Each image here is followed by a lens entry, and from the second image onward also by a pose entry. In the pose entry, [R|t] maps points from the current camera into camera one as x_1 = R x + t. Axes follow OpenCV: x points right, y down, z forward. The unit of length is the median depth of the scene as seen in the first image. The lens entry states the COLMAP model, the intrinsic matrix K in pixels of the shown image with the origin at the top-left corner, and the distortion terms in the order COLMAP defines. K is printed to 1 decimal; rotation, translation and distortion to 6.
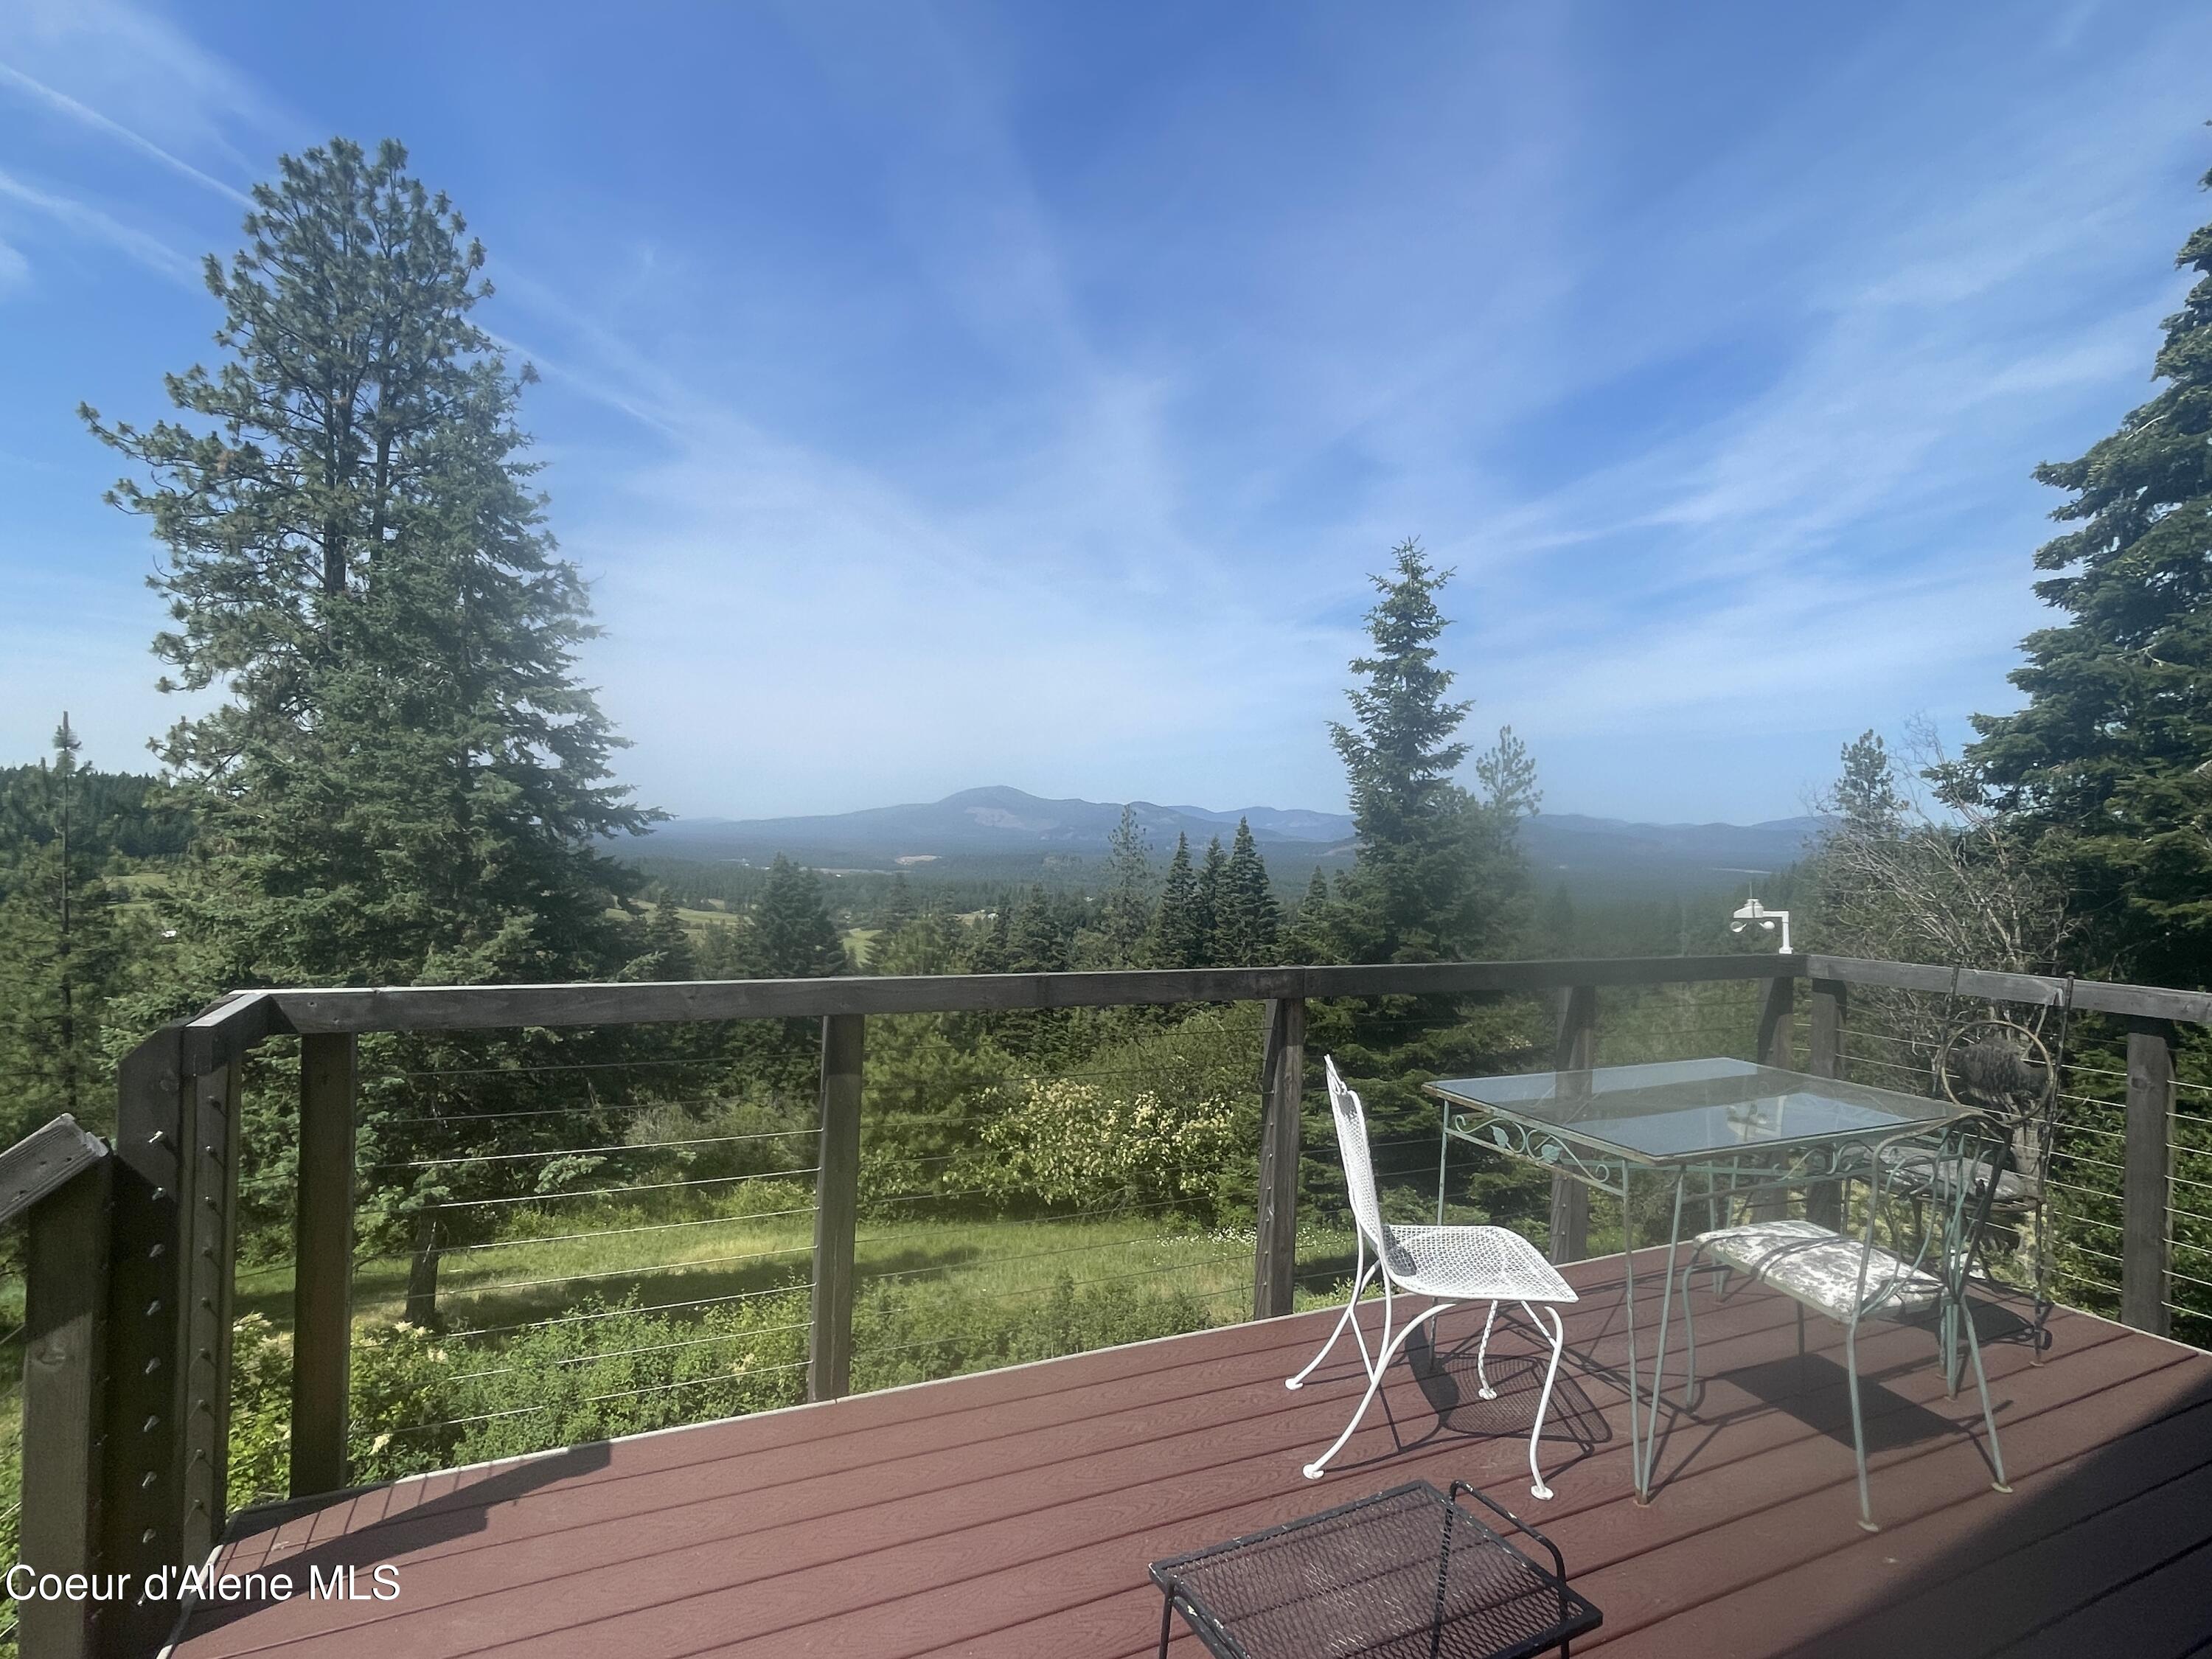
lens RADIAL K [[1083.6, 0, 1106.0], [0, 1083.6, 829.5], [0, 0, 1]] dist [0.002226, 0.000800]
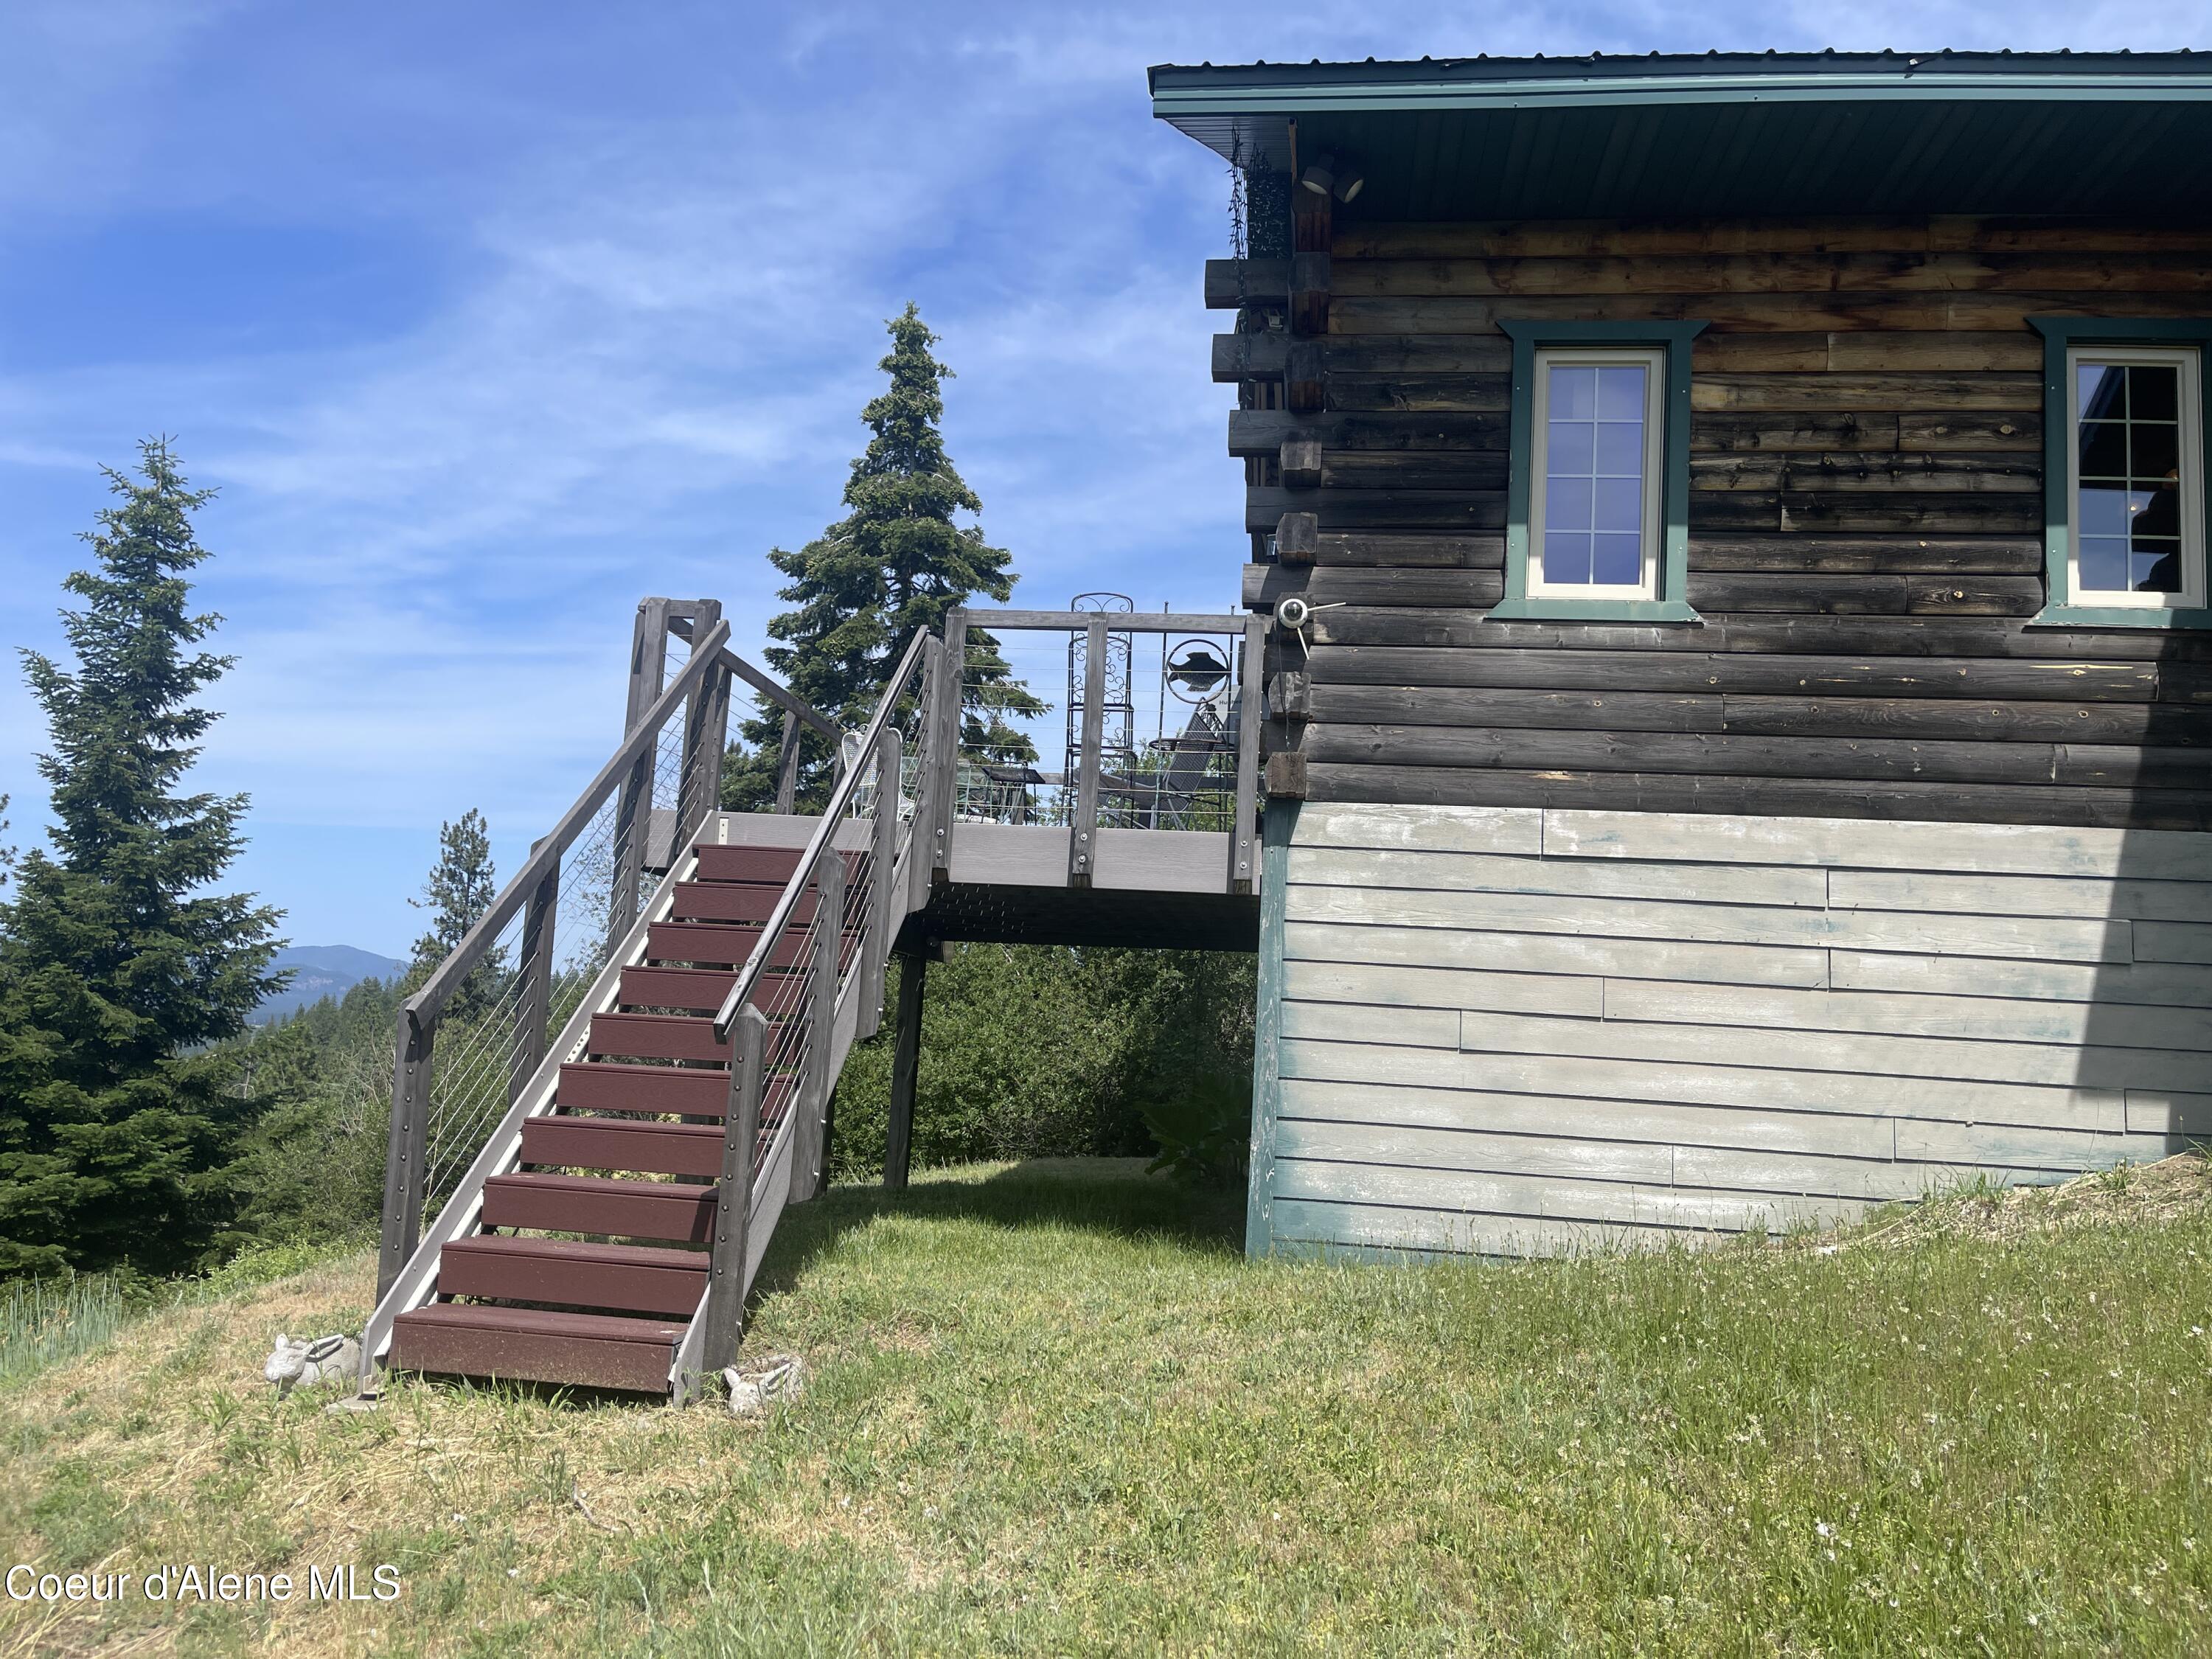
lens RADIAL K [[1600.6, 0, 1090.6], [0, 1600.6, 841.9], [0, 0, 1]] dist [0.060521, -0.085616]
pose [[0.541429, 0.095598, 0.835294, -0.296143], [-0.046436, 0.995398, -0.083822, 0.085598], [-0.839463, 0.006595, 0.543377, -0.179271]]
